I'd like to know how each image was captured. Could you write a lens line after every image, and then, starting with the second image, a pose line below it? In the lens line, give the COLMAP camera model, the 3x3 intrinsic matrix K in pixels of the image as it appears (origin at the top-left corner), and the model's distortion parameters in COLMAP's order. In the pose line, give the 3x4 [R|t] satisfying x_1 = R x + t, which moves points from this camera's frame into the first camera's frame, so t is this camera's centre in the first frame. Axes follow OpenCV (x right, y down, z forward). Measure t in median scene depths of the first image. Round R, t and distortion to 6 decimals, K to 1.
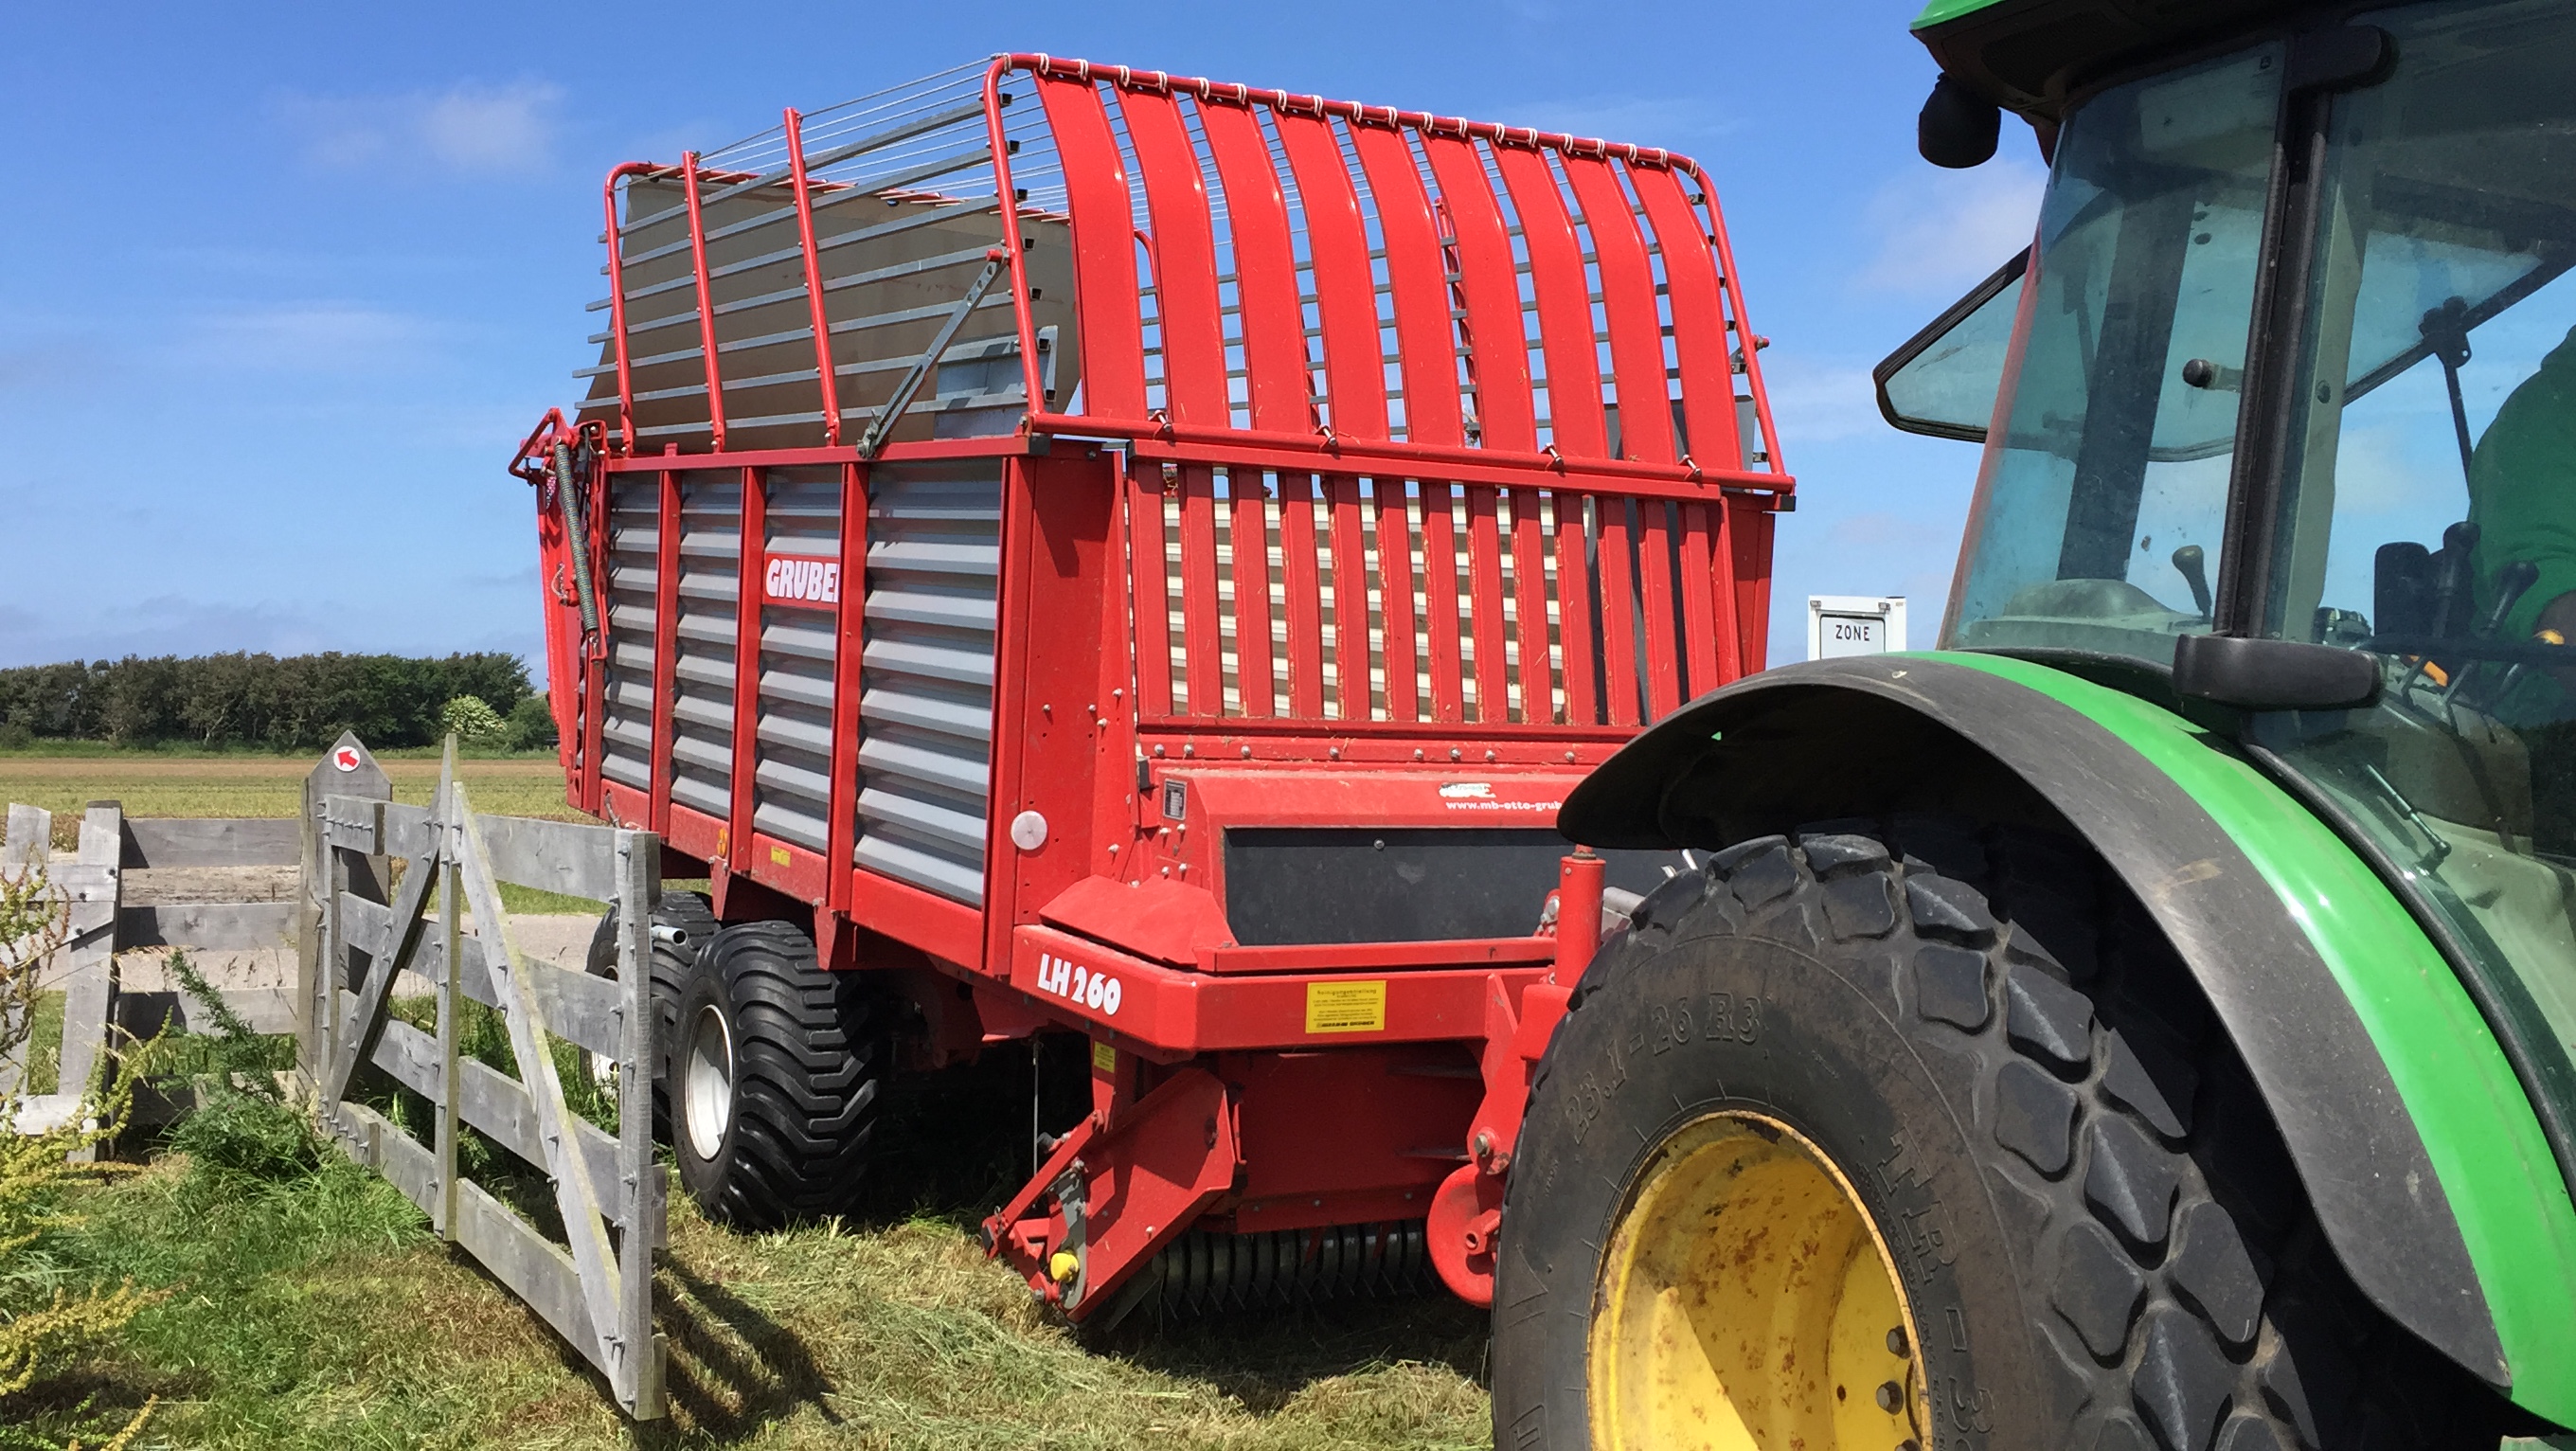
lens RADIAL K [[2668.9, 0, 1288.0], [0, 2668.9, 725.5], [0, 0, 1]] dist [0.001854, -0.001787]
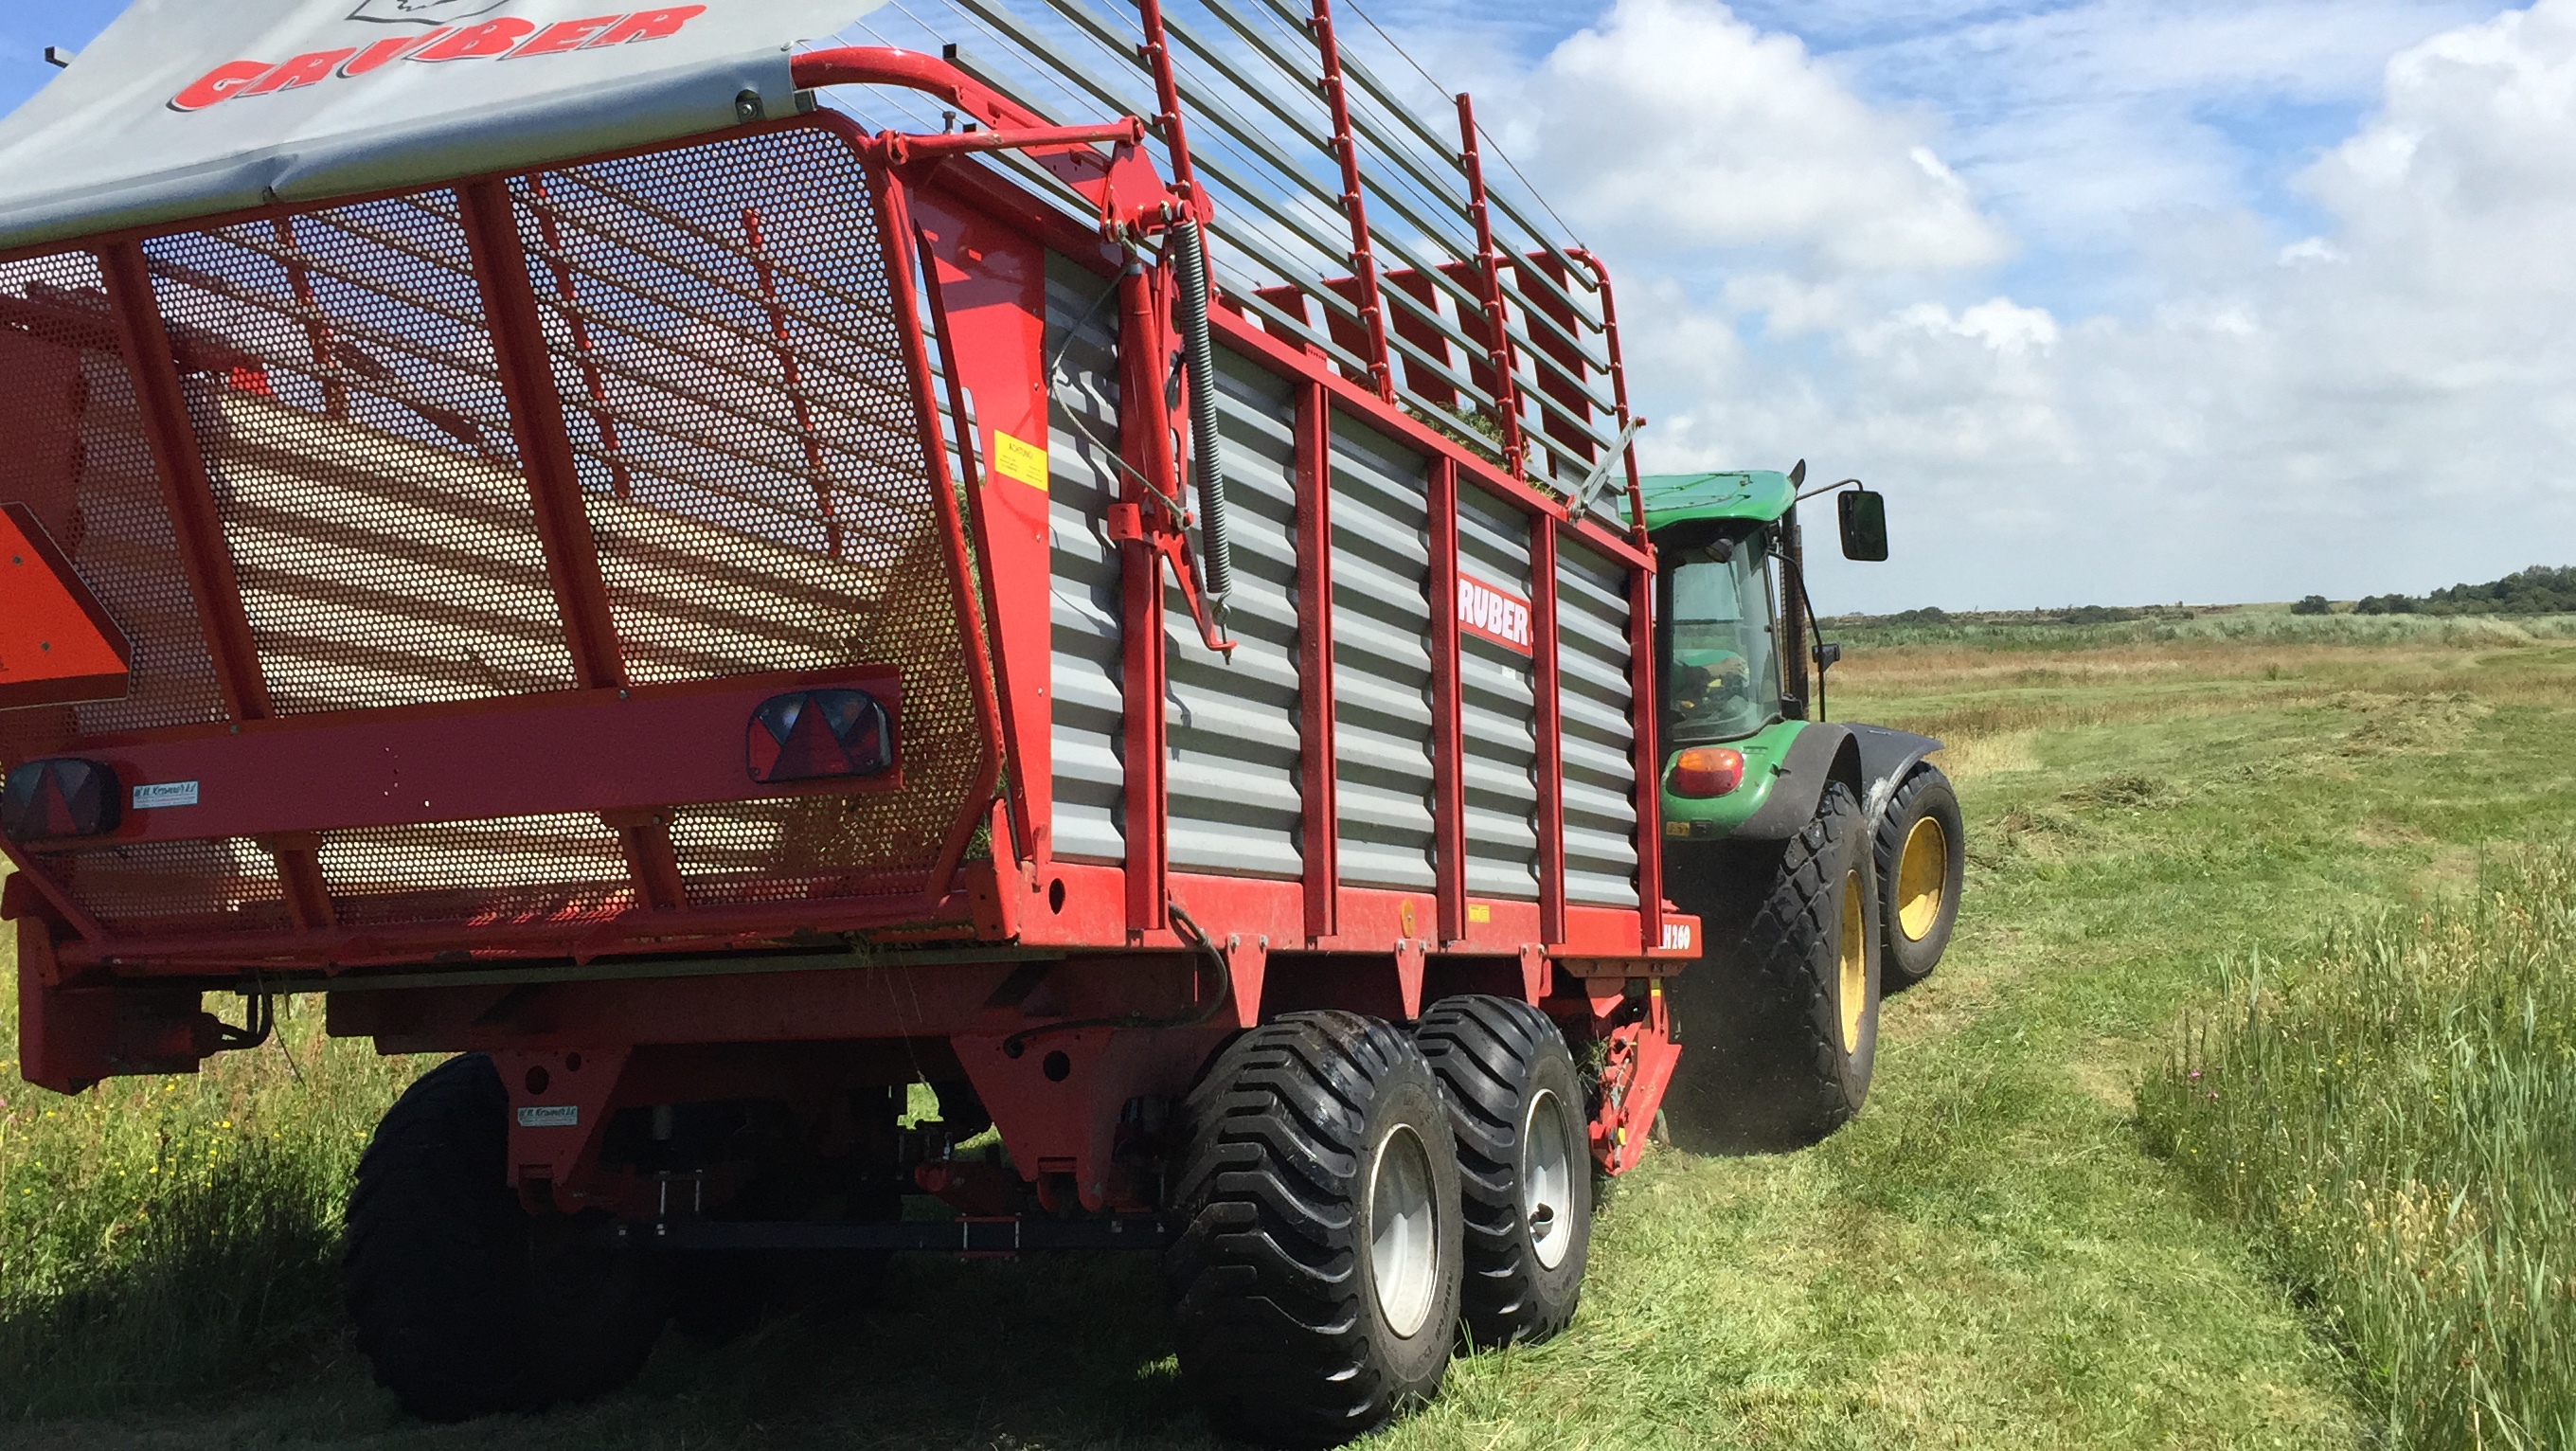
lens RADIAL K [[2668.9, 0, 1288.0], [0, 2668.9, 725.5], [0, 0, 1]] dist [0.001854, -0.001787]
pose [[-0.651882, 0.031144, 0.757681, -0.902014], [0.017502, 0.999508, -0.026026, 0.008263], [-0.758118, -0.003705, -0.652106, 1.797948]]
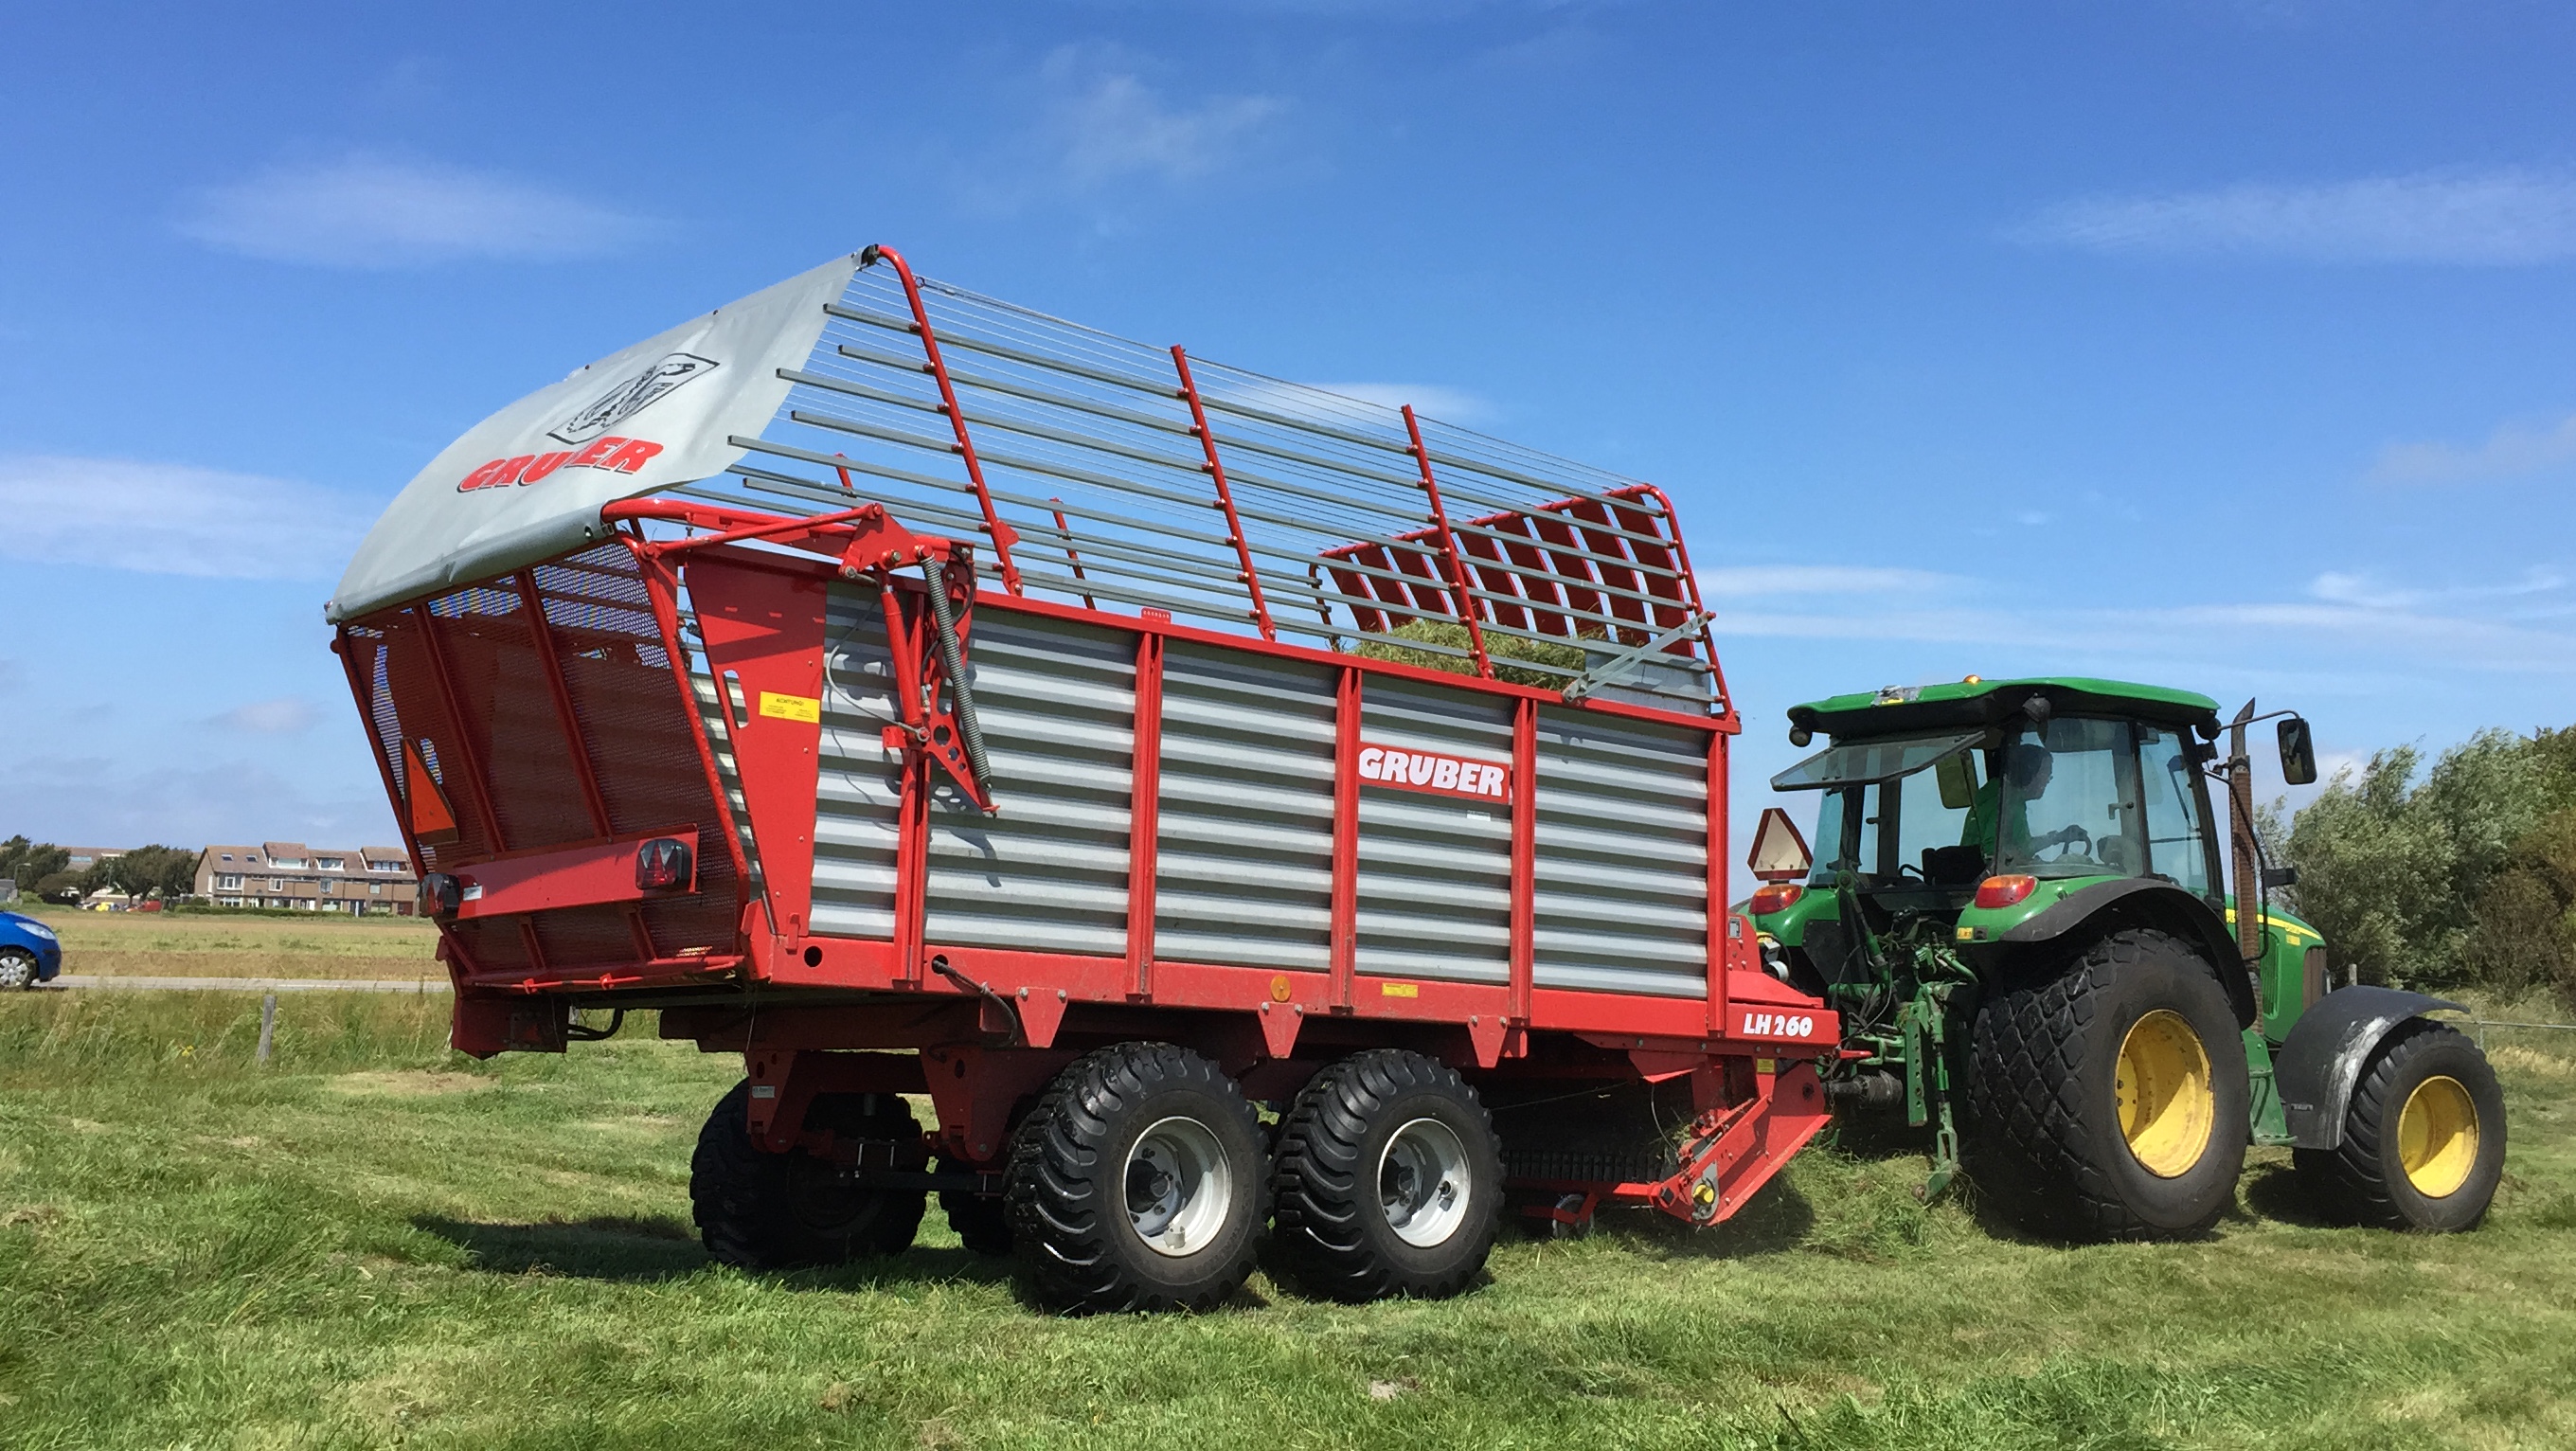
lens RADIAL K [[2828.2, 0, 1288.0], [0, 2828.2, 725.5], [0, 0, 1]] dist [-0.197116, -0.012977]
pose [[-0.227861, 0.071685, 0.971051, -1.606460], [0.004544, 0.997354, -0.072561, 0.023216], [-0.973683, -0.012121, -0.227583, 1.484589]]
